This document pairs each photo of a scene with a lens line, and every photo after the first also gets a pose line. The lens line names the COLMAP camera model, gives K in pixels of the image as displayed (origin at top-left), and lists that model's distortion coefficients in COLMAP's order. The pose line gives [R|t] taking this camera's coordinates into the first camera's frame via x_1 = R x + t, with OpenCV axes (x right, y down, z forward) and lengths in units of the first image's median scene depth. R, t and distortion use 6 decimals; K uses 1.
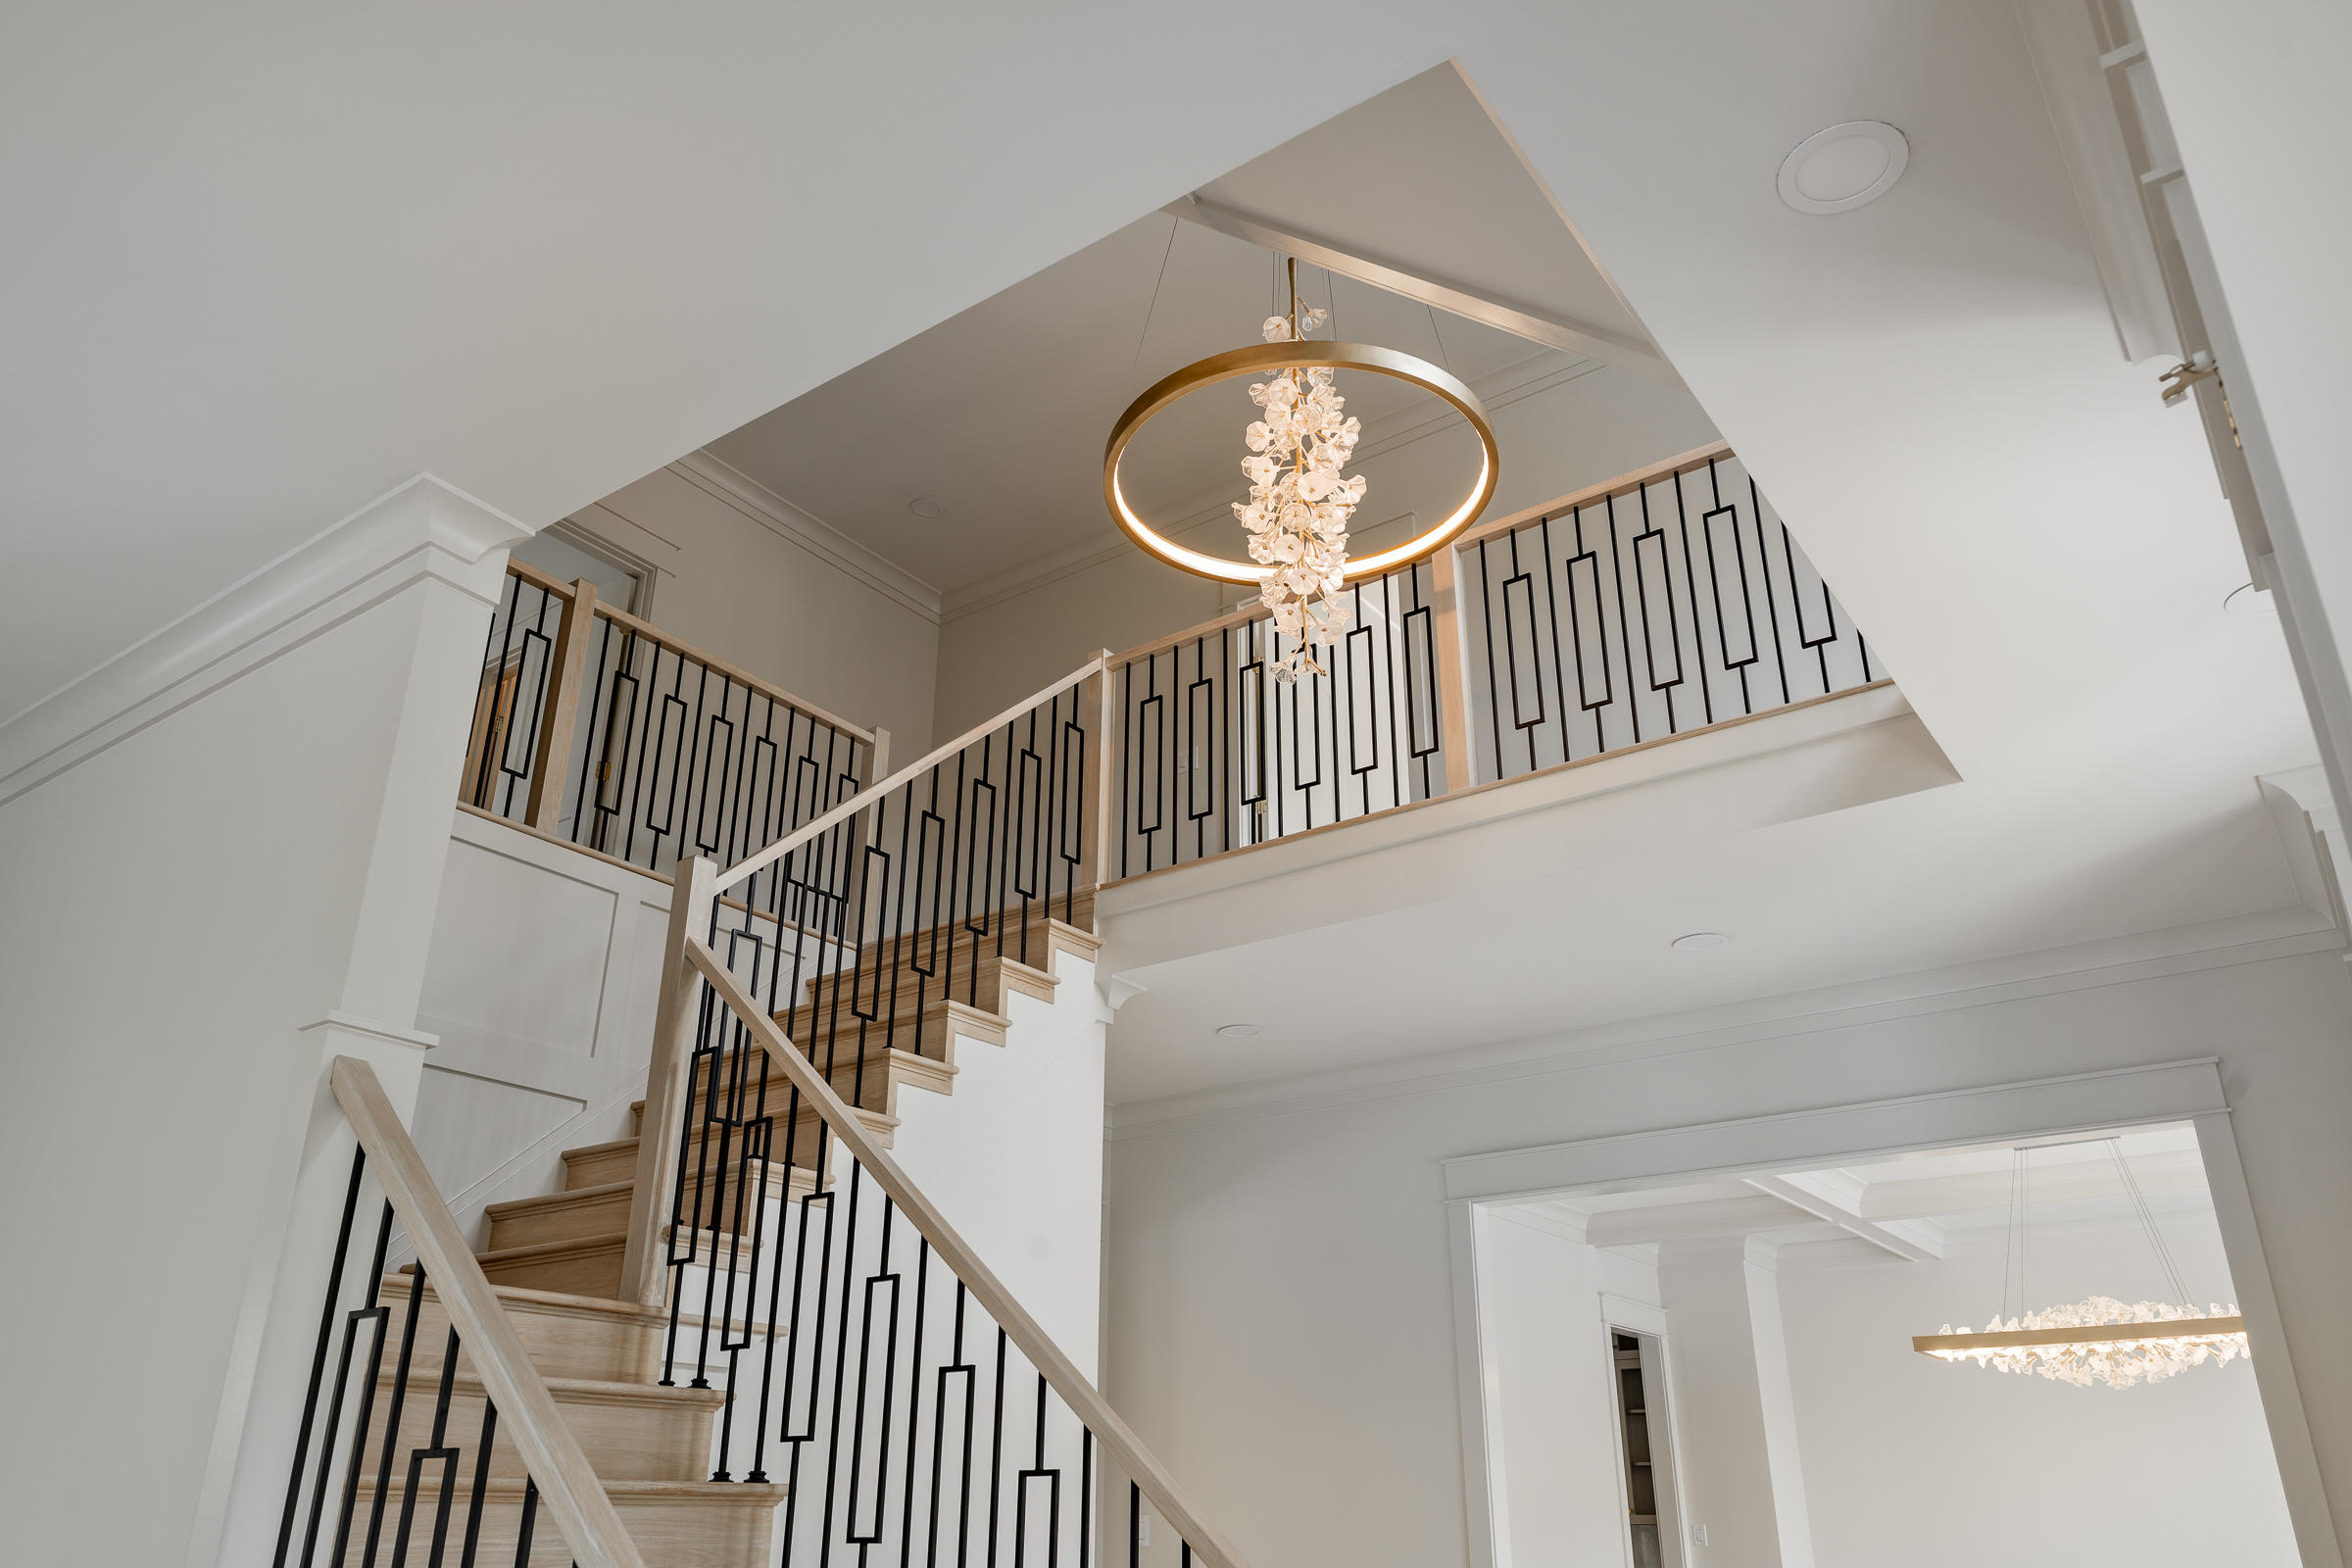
lens RADIAL K [[1669.2, 0, 1176.0], [0, 1669.2, 784.0], [0, 0, 1]] dist [-0.001556, 0.002717]
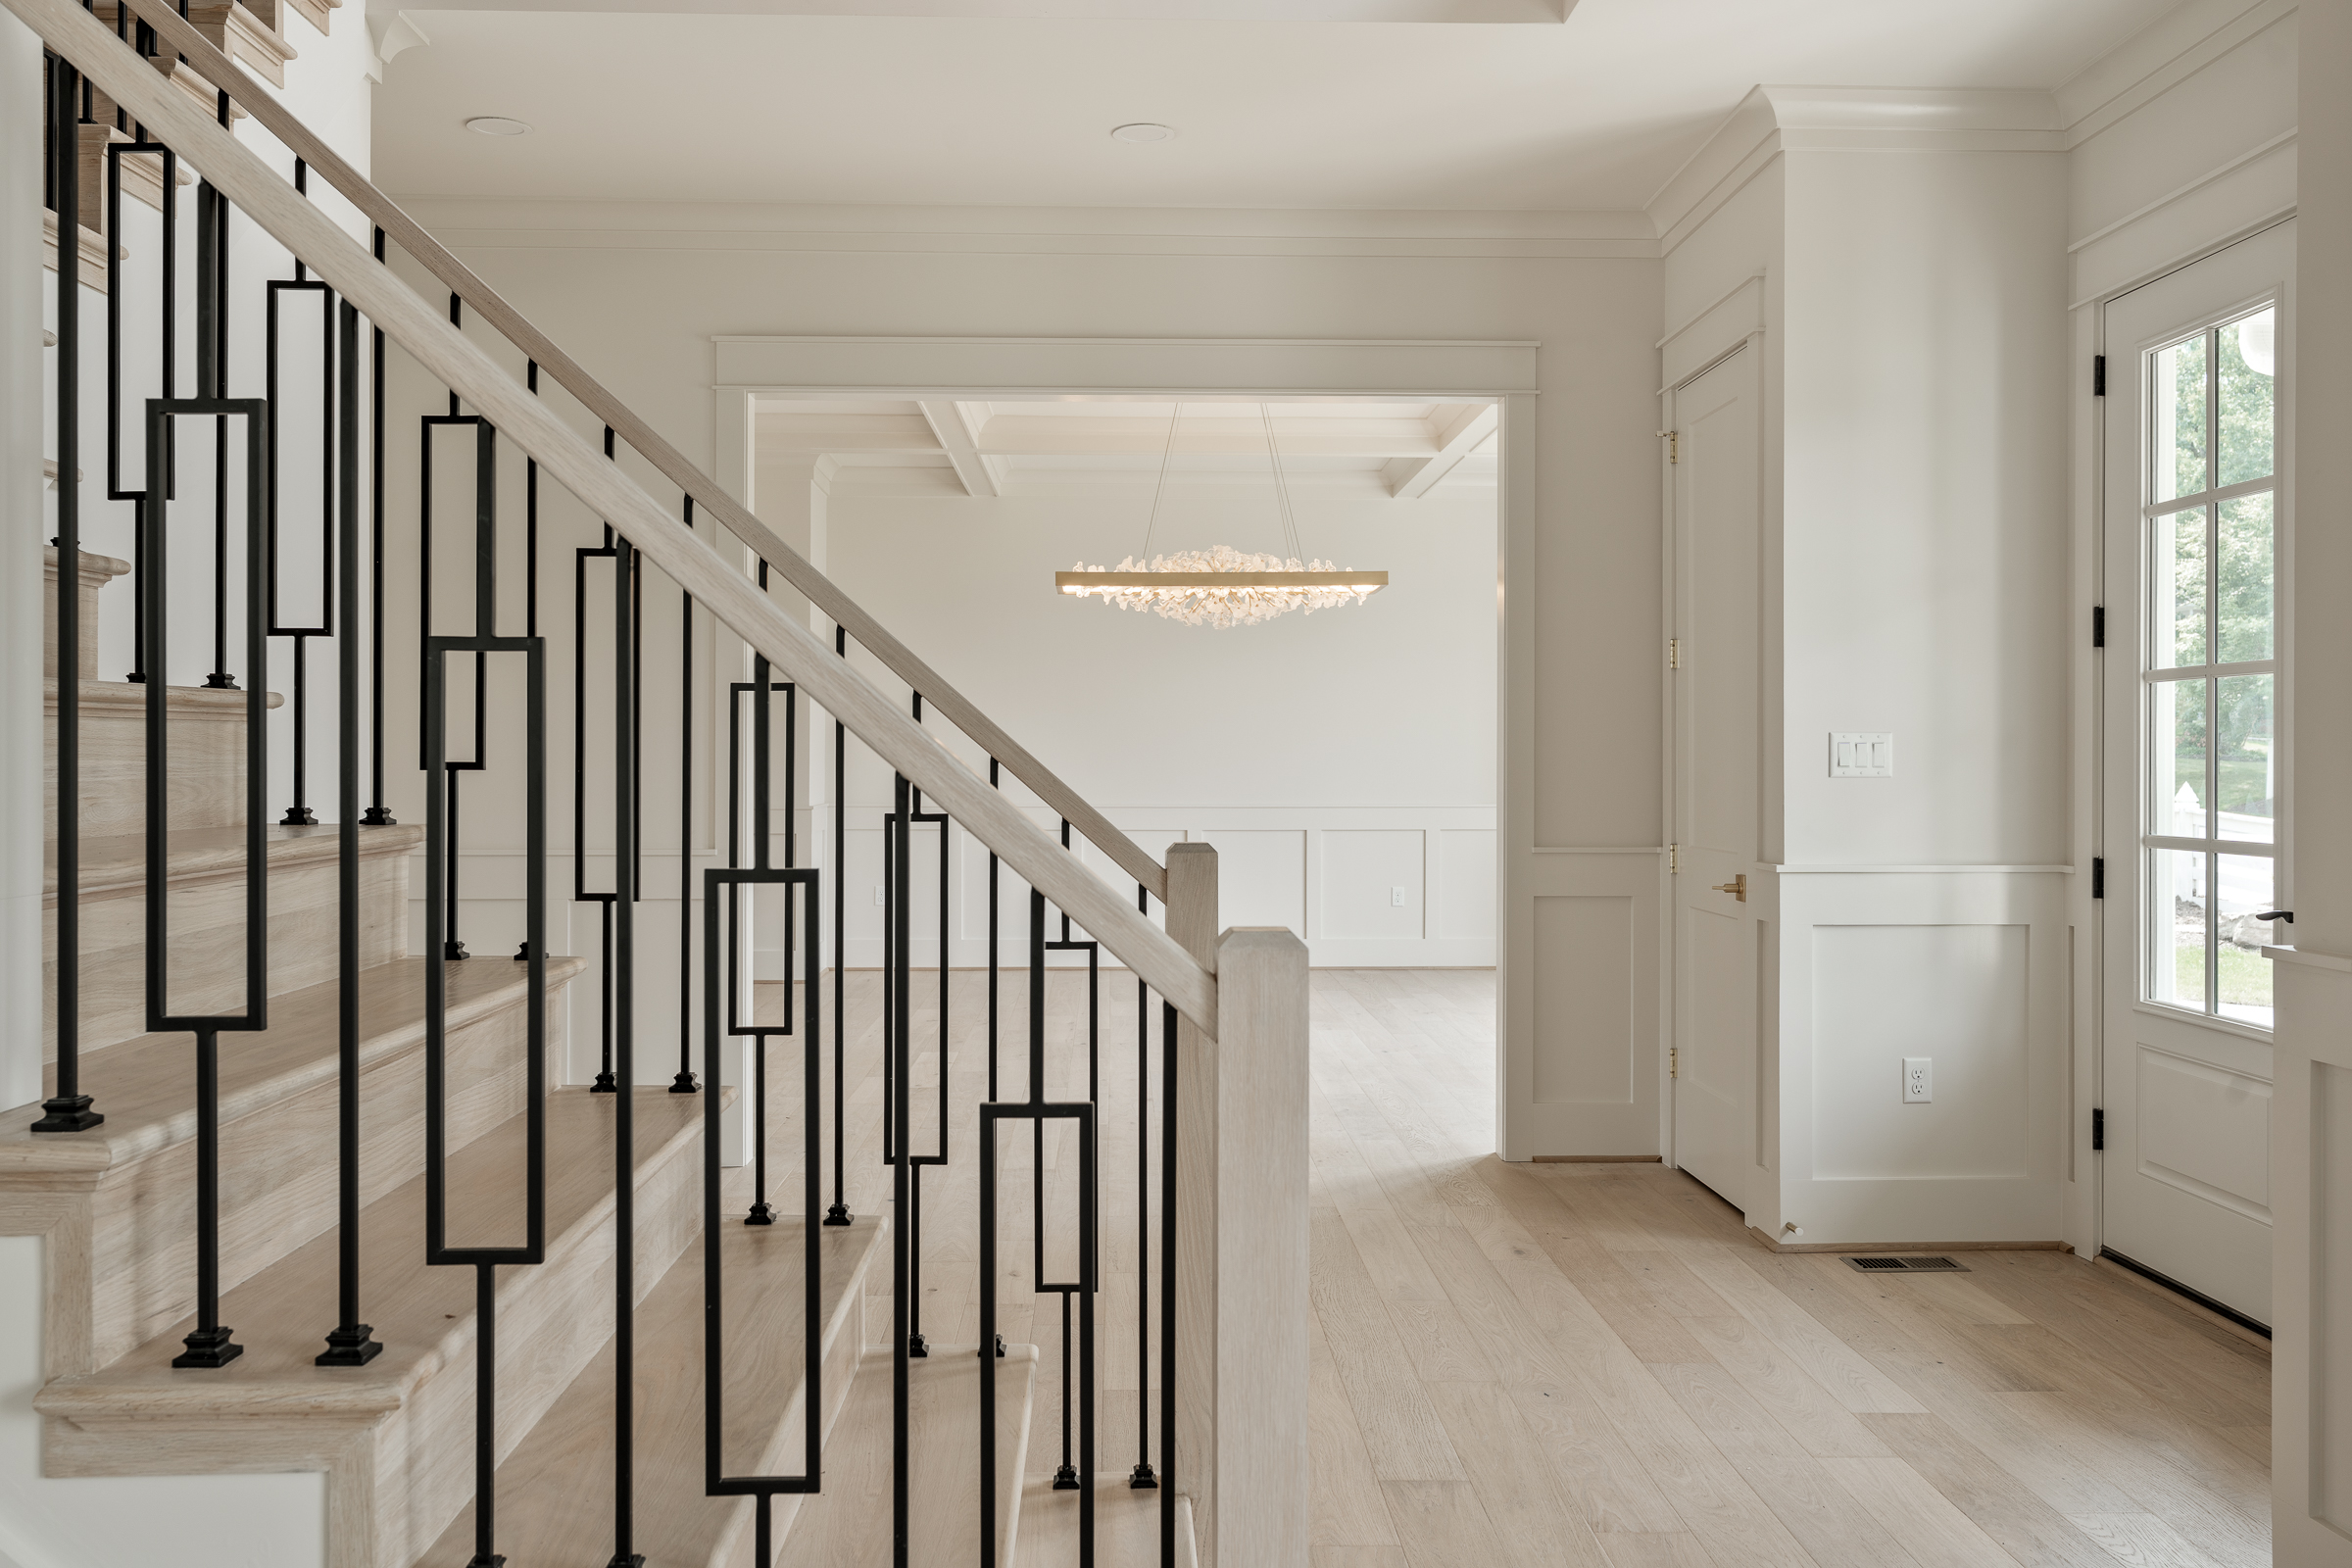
lens RADIAL K [[1918.6, 0, 1174.3], [0, 1918.6, 739.8], [0, 0, 1]] dist [0.031346, -0.000603]
pose [[0.791425, 0.002652, 0.611261, -0.263144], [-0.249675, 0.914172, 0.319298, 0.054313], [-0.557951, -0.405317, 0.724161, 0.125503]]
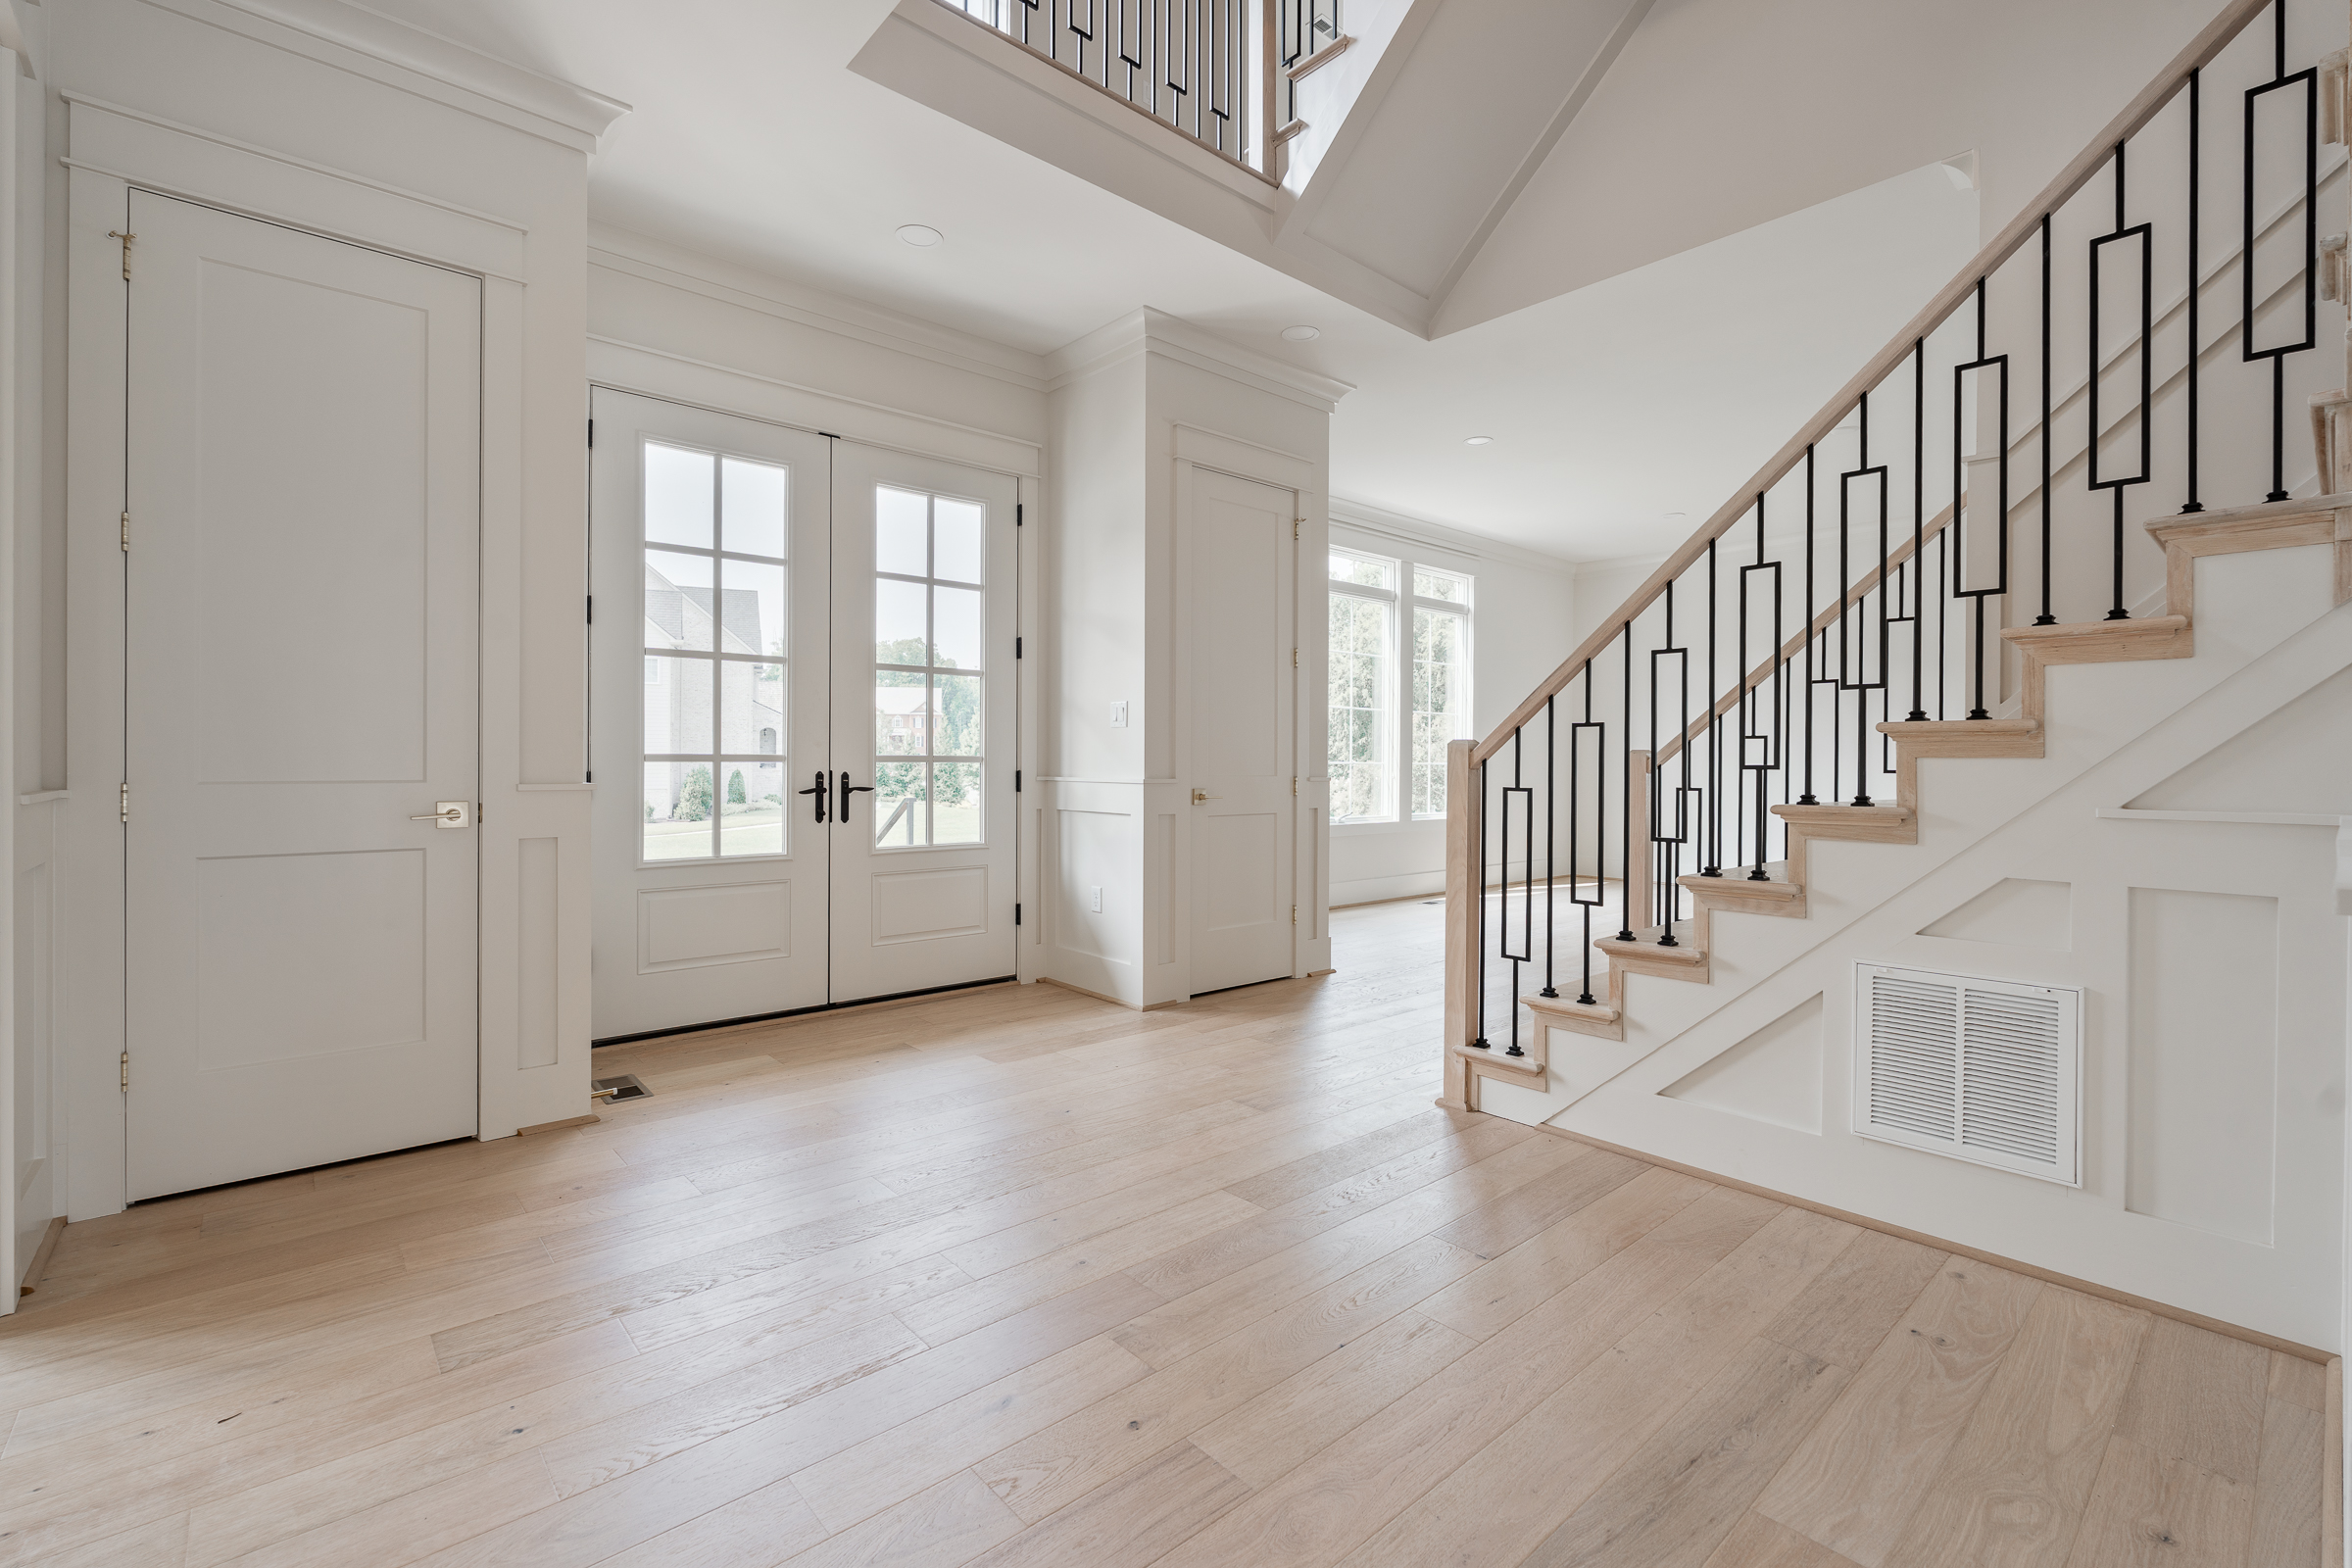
lens RADIAL K [[1043.6, 0, 1173.7], [0, 1043.6, 767.3], [0, 0, 1]] dist [-0.000924, -0.000573]
pose [[-0.975600, -0.010060, 0.219327, 0.073839], [-0.098217, 0.913421, -0.394988, 0.488522], [-0.196364, -0.406892, -0.892121, 0.999551]]
